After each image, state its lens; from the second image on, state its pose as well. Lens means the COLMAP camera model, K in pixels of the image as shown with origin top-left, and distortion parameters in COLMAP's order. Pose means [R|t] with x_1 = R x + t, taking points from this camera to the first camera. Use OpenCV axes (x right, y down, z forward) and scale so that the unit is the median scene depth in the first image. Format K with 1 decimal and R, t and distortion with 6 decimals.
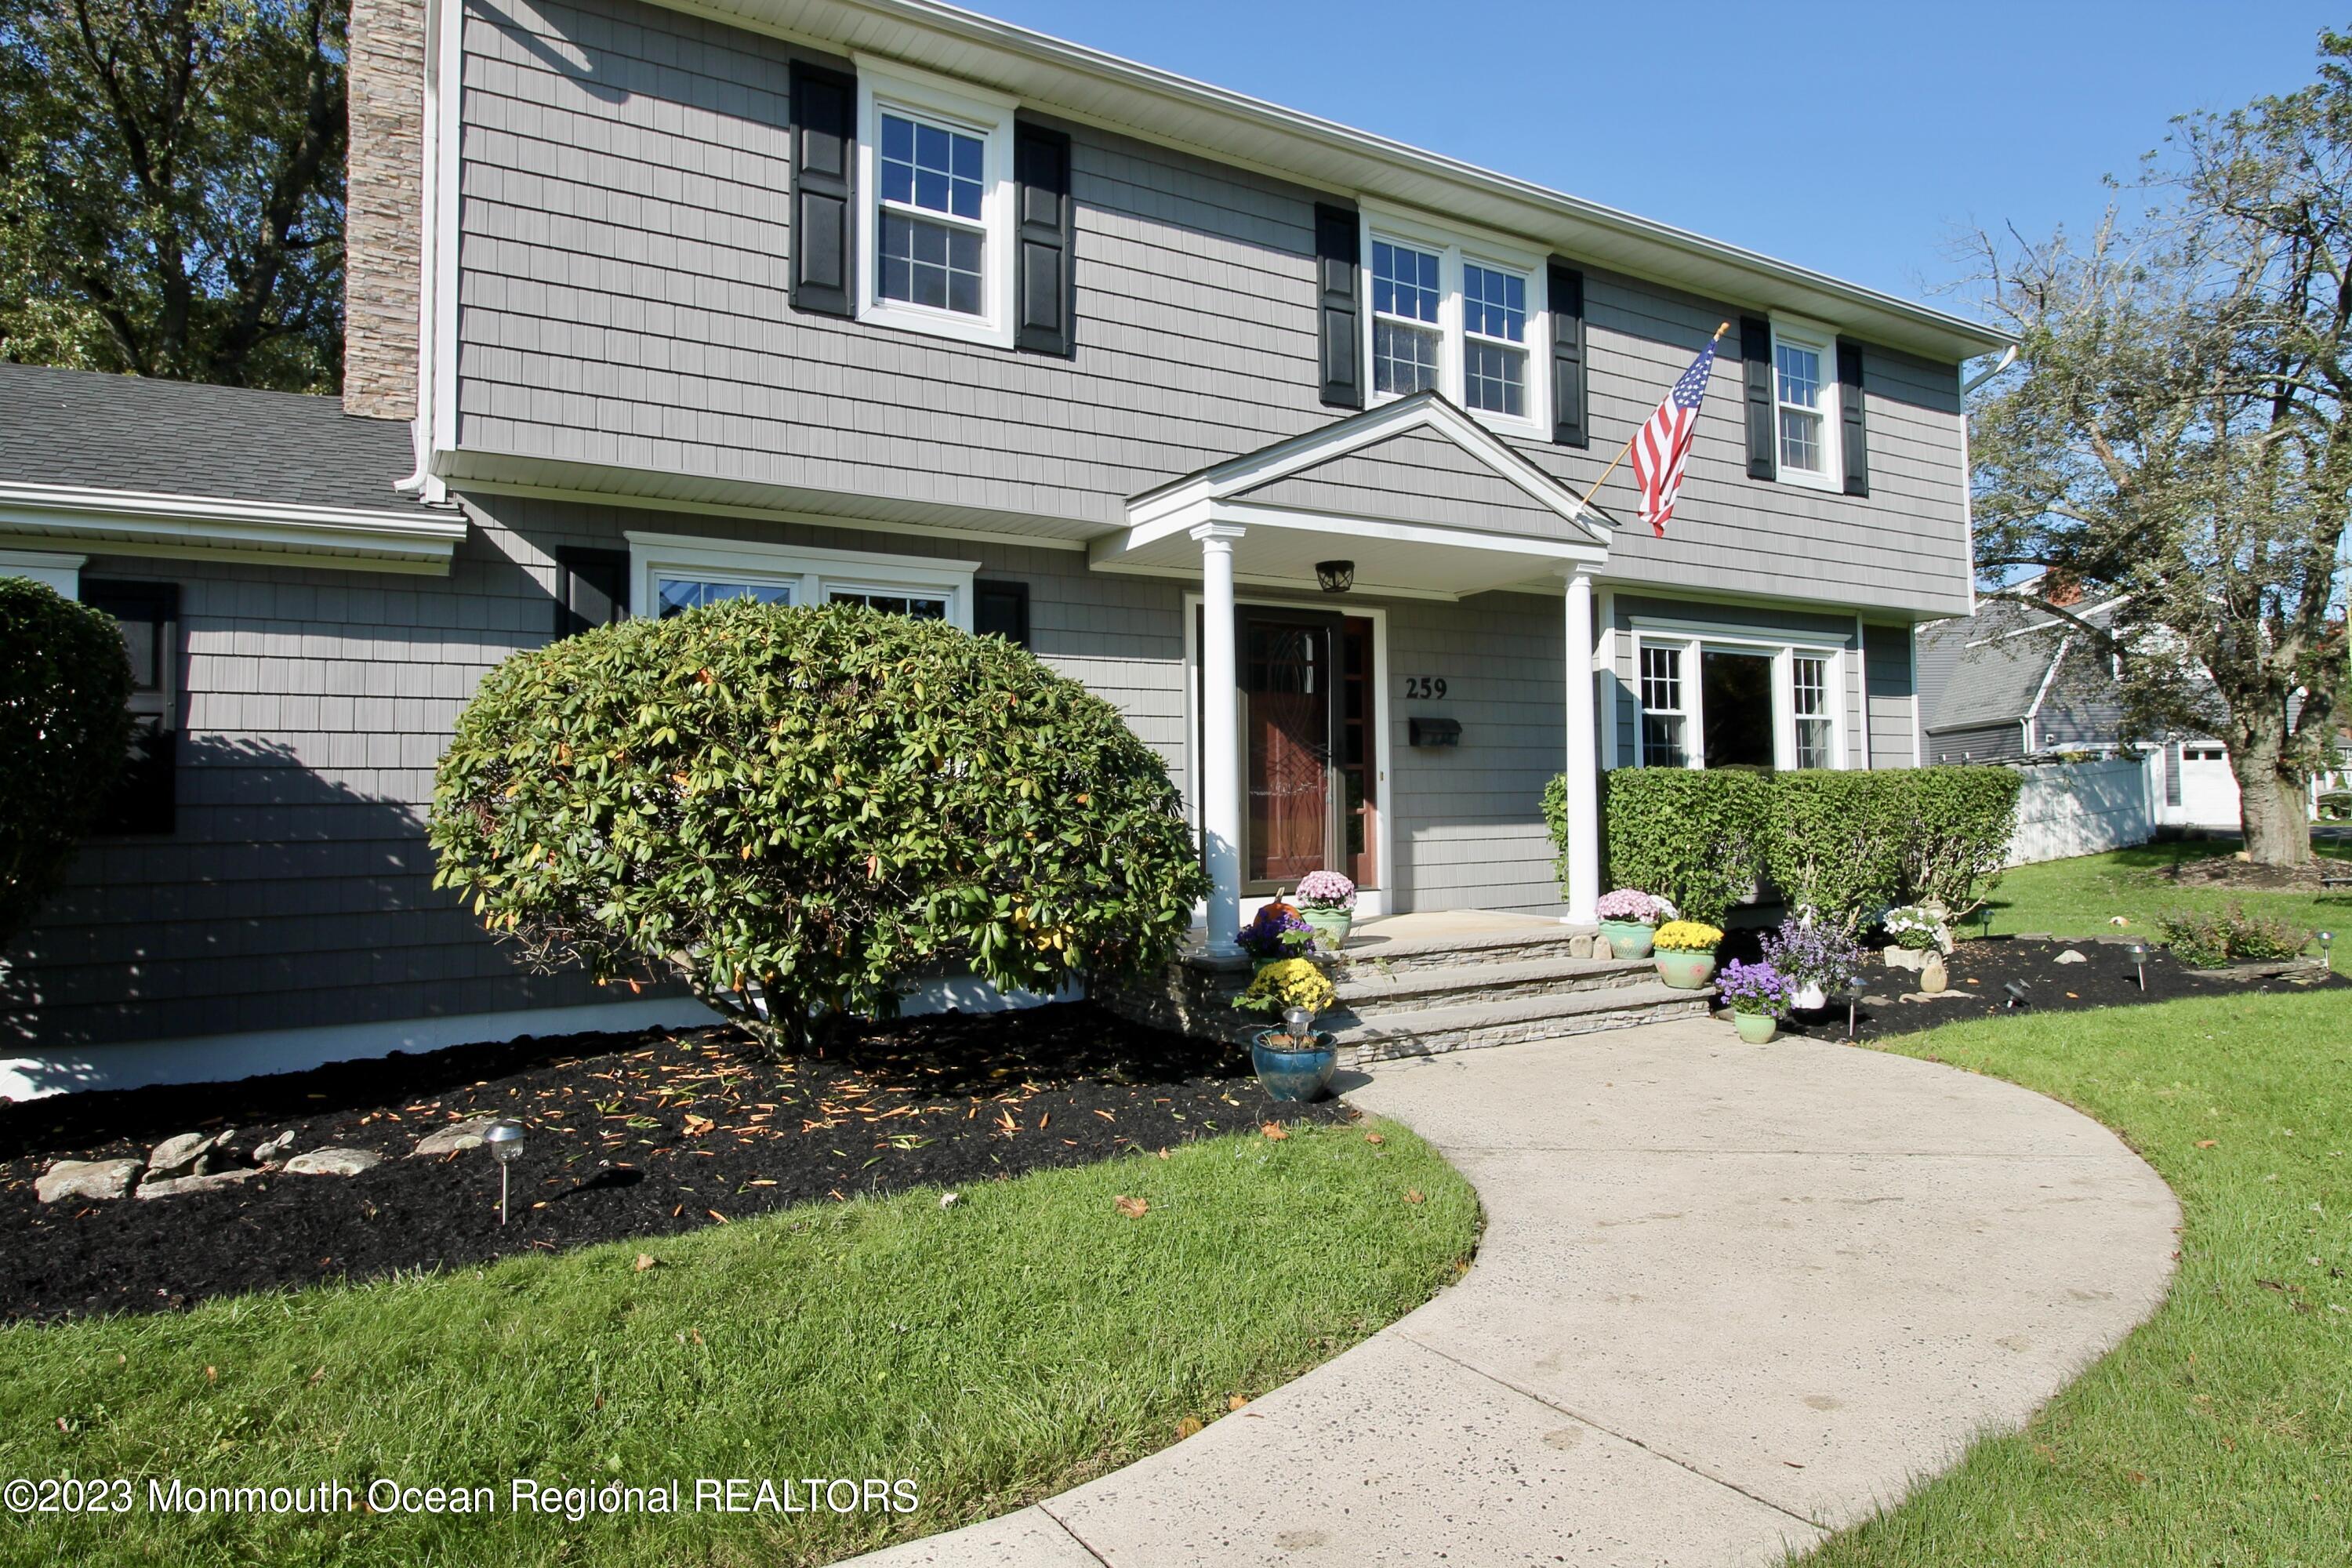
lens RADIAL K [[1378.6, 0, 1203.7], [0, 1378.6, 753.8], [0, 0, 1]] dist [0.000374, -0.001220]
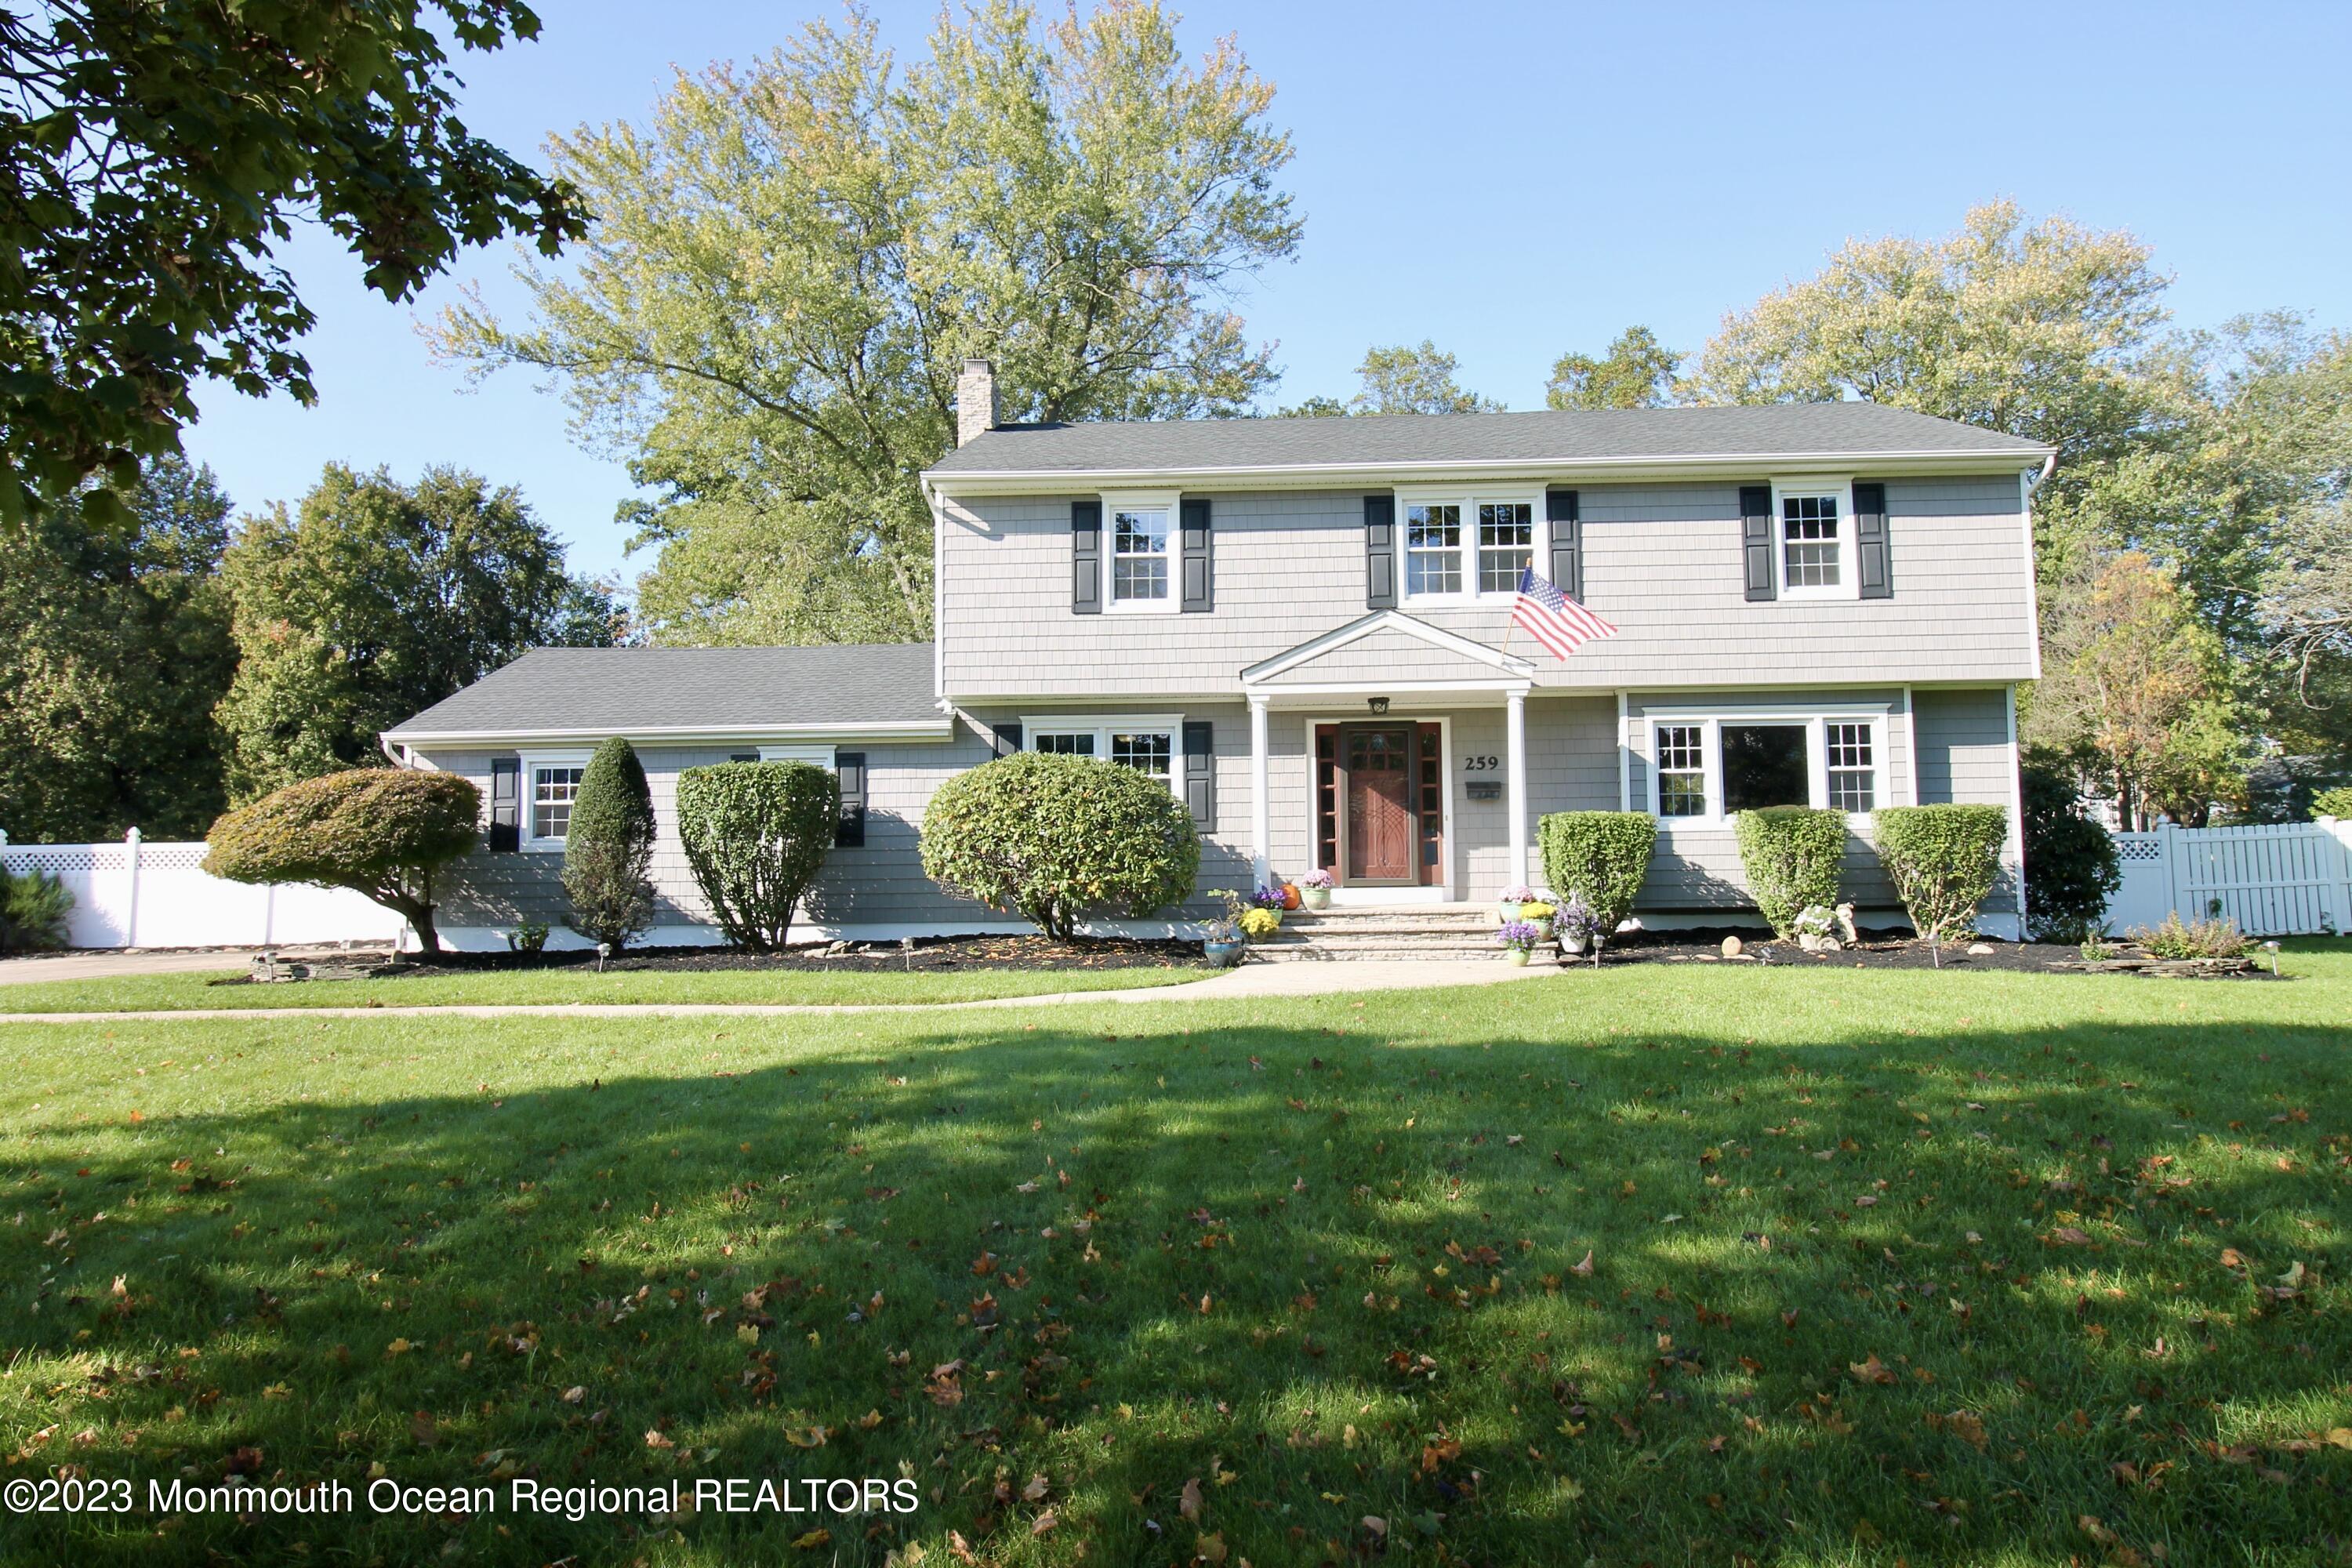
lens RADIAL K [[1487.6, 0, 1182.0], [0, 1487.6, 769.8], [0, 0, 1]] dist [0.004972, -0.003161]
pose [[0.830120, -0.026751, -0.556943, 1.047121], [0.021408, 0.999641, -0.016106, -0.023805], [0.557174, 0.001447, 0.830394, -0.800658]]
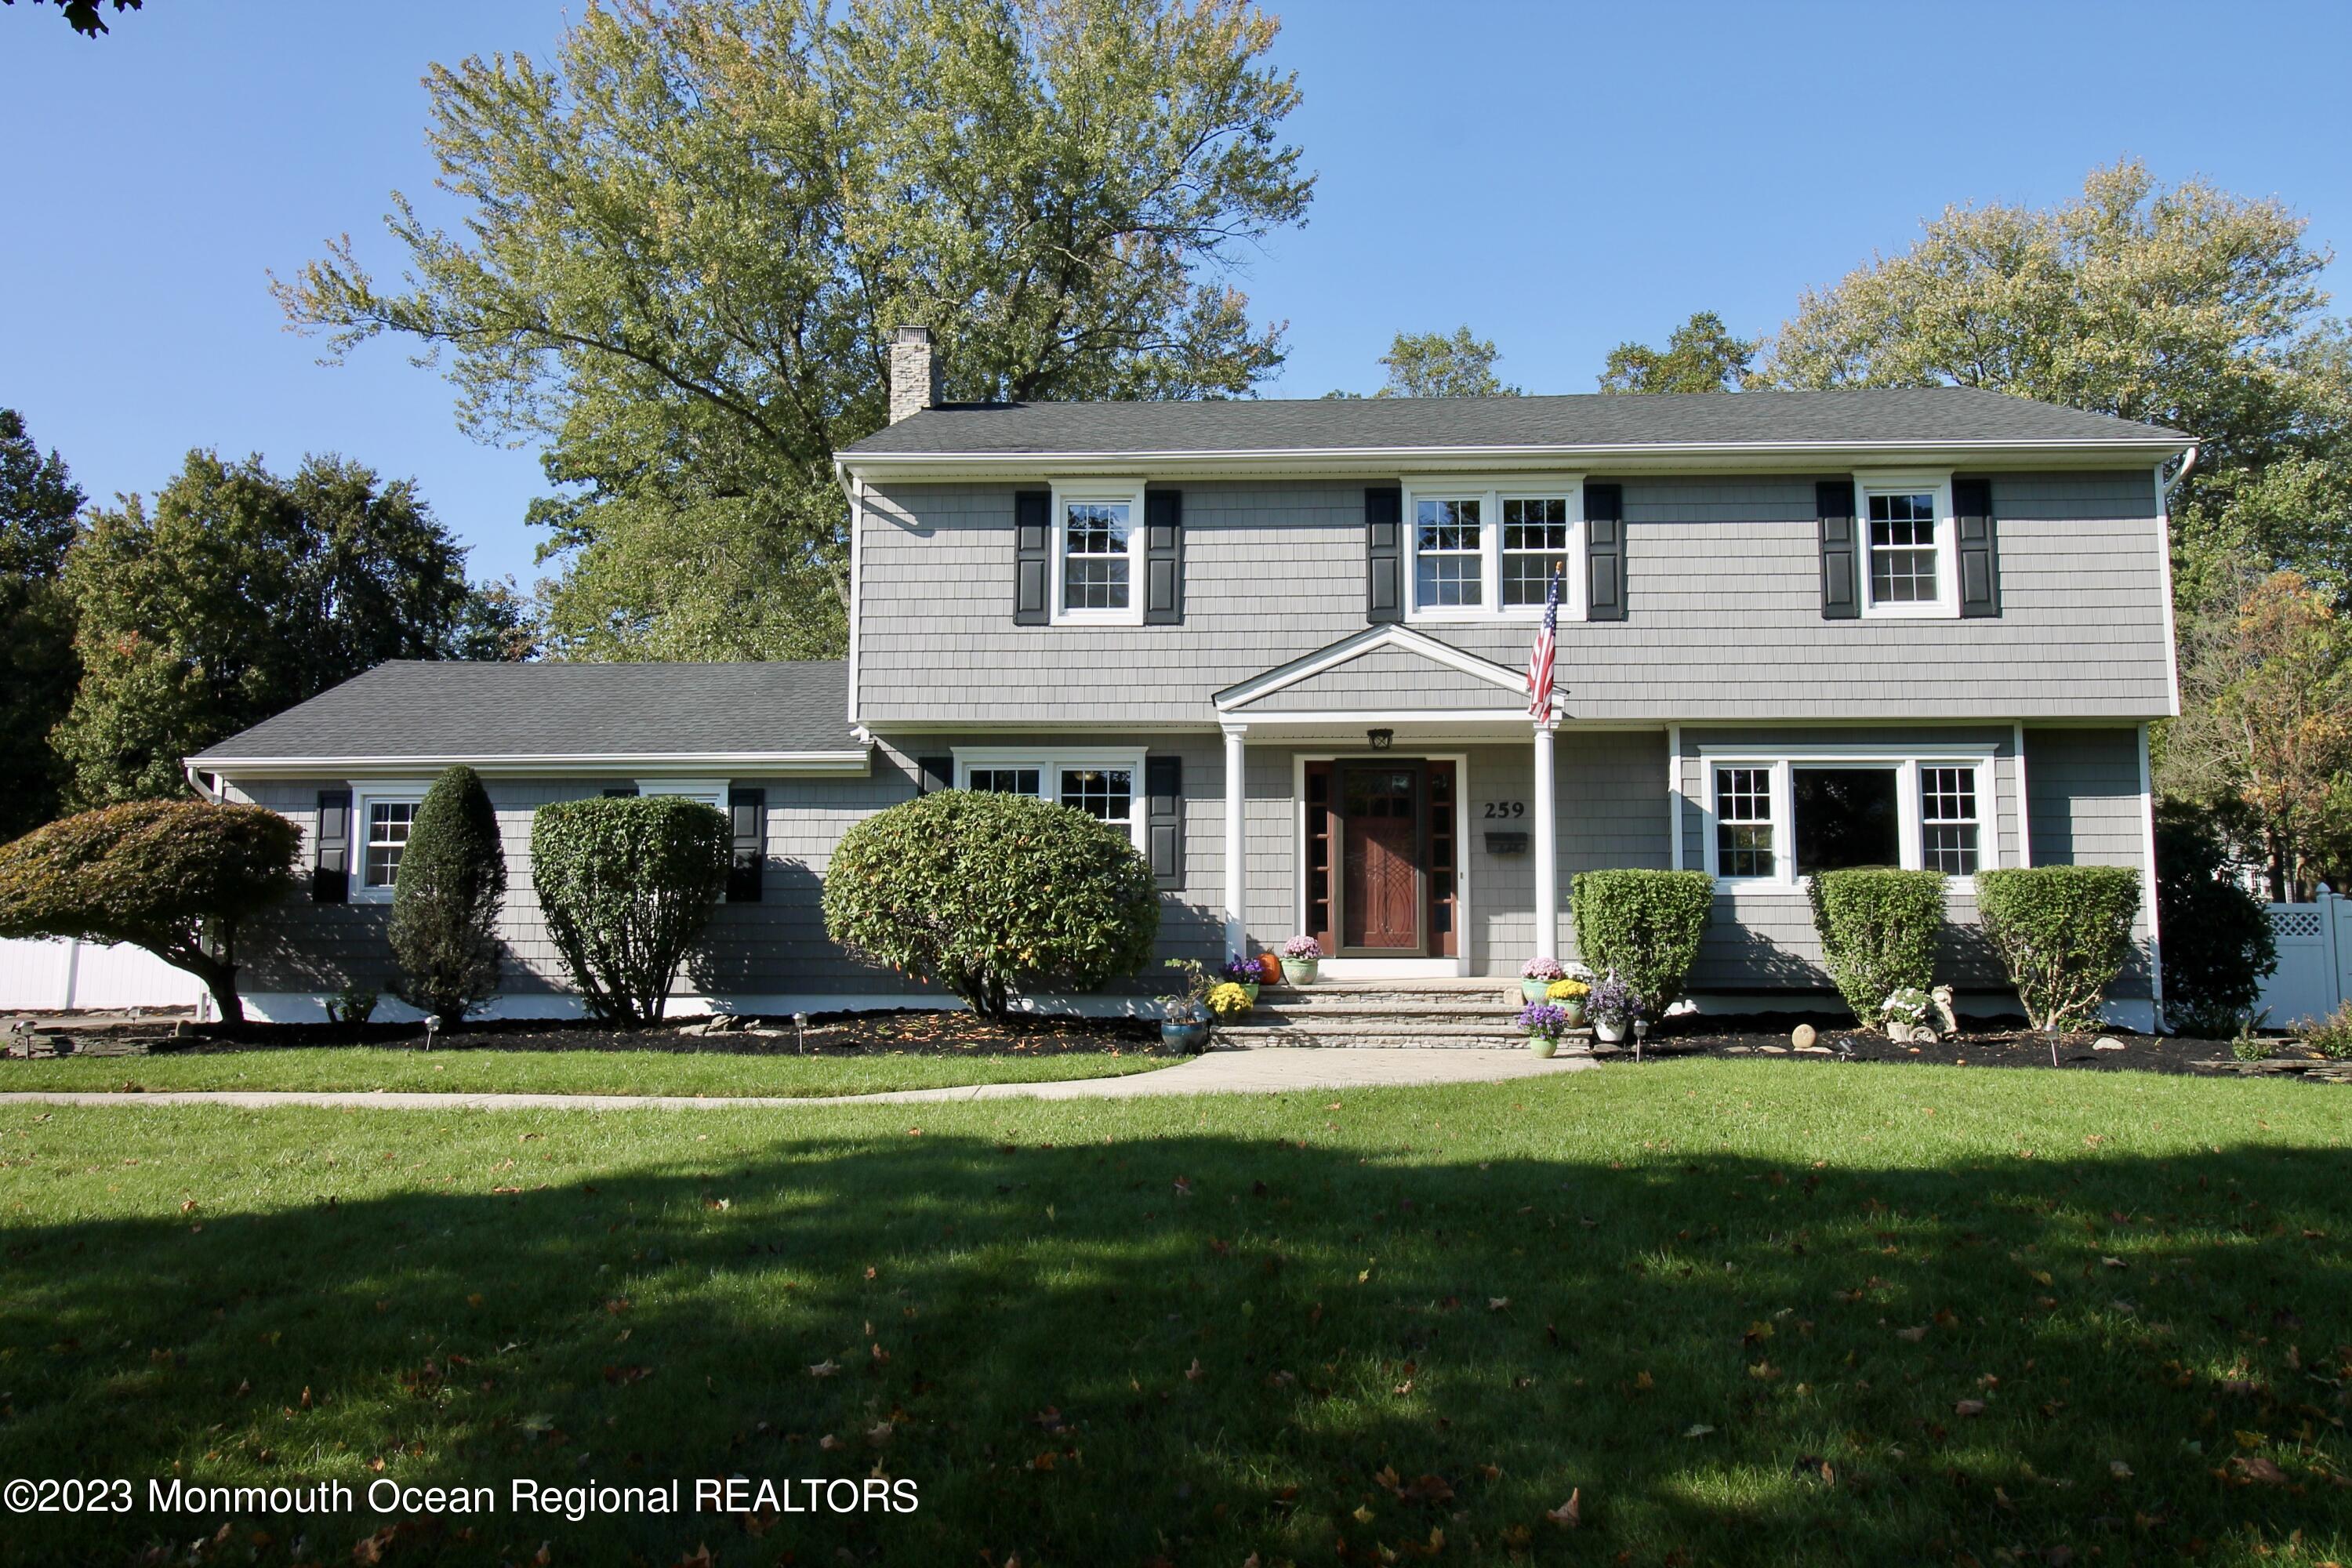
lens RADIAL K [[1701.1, 0, 1175.5], [0, 1701.1, 775.1], [0, 0, 1]] dist [0.007586, 0.002977]
pose [[0.827766, -0.030862, -0.560224, 1.028563], [0.009343, 0.999106, -0.041236, -0.020167], [0.560996, 0.028900, 0.827314, -0.686915]]
